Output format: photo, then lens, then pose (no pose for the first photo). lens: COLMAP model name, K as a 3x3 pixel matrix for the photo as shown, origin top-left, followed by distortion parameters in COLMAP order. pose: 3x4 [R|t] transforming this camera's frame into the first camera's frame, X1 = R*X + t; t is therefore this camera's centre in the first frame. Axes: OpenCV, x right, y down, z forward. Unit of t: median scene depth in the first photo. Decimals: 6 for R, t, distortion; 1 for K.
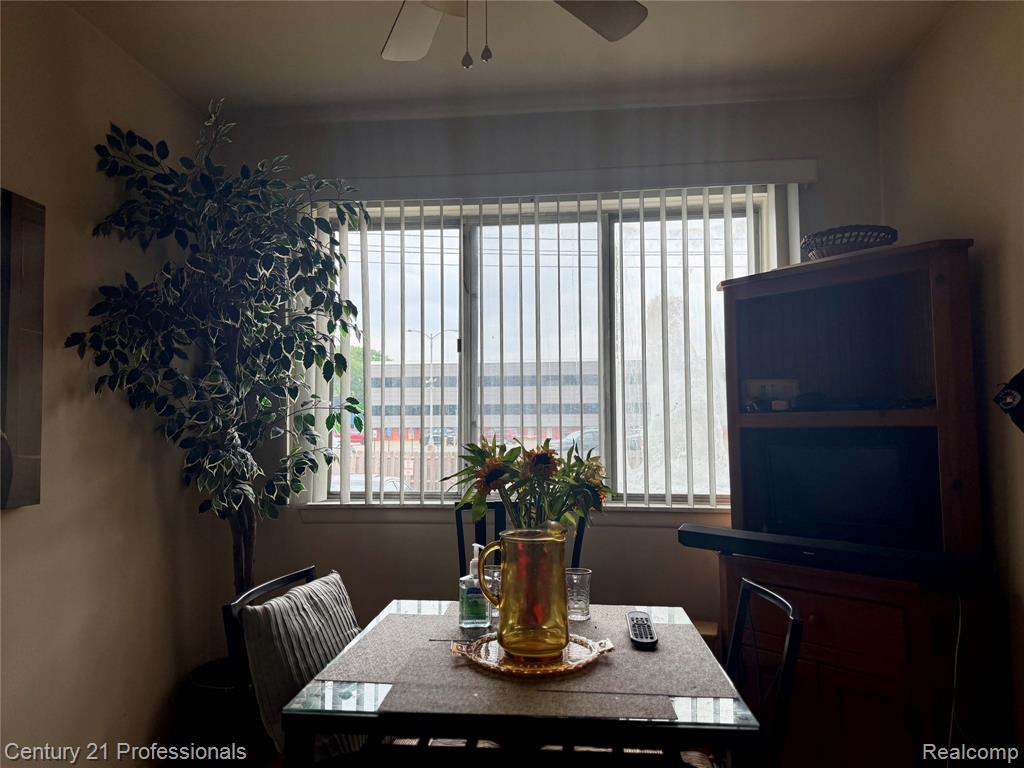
lens RADIAL K [[719.2, 0, 501.6], [0, 719.2, 384.3], [0, 0, 1]] dist [0.073342, -0.001177]
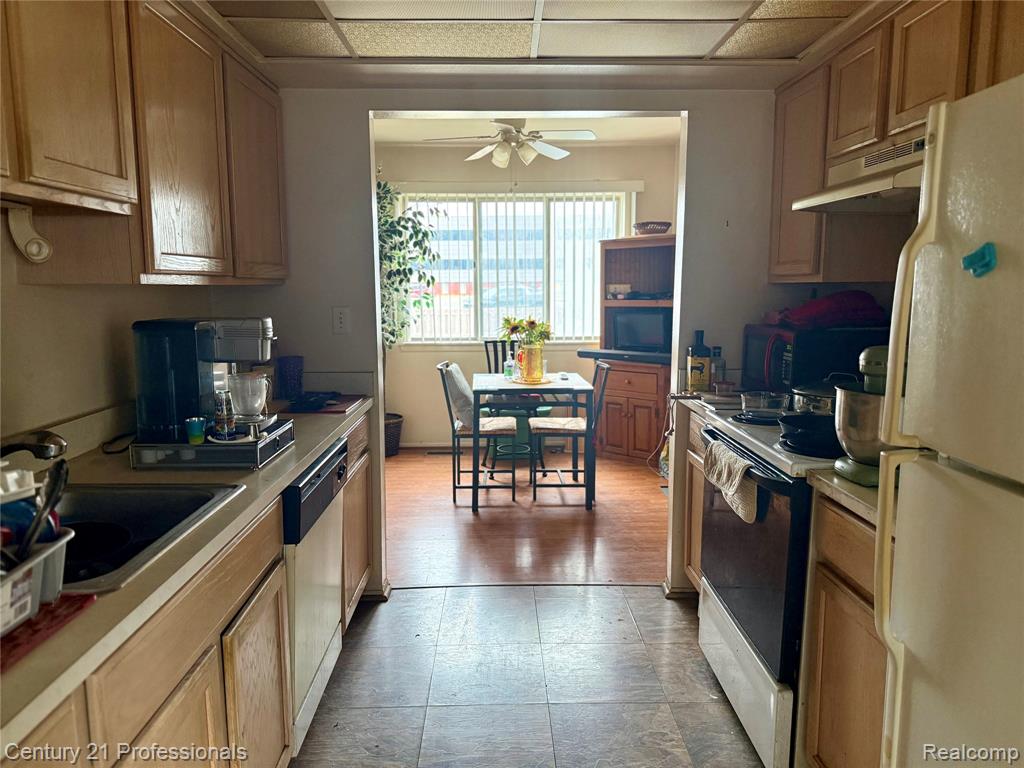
lens RADIAL K [[719.2, 0, 512.3], [0, 719.2, 387.2], [0, 0, 1]] dist [0.073342, -0.001177]
pose [[0.990927, -0.023274, 0.132370, -0.262350], [-0.004394, 0.978755, 0.204987, -0.152017], [-0.134328, -0.203709, 0.969772, -1.191061]]
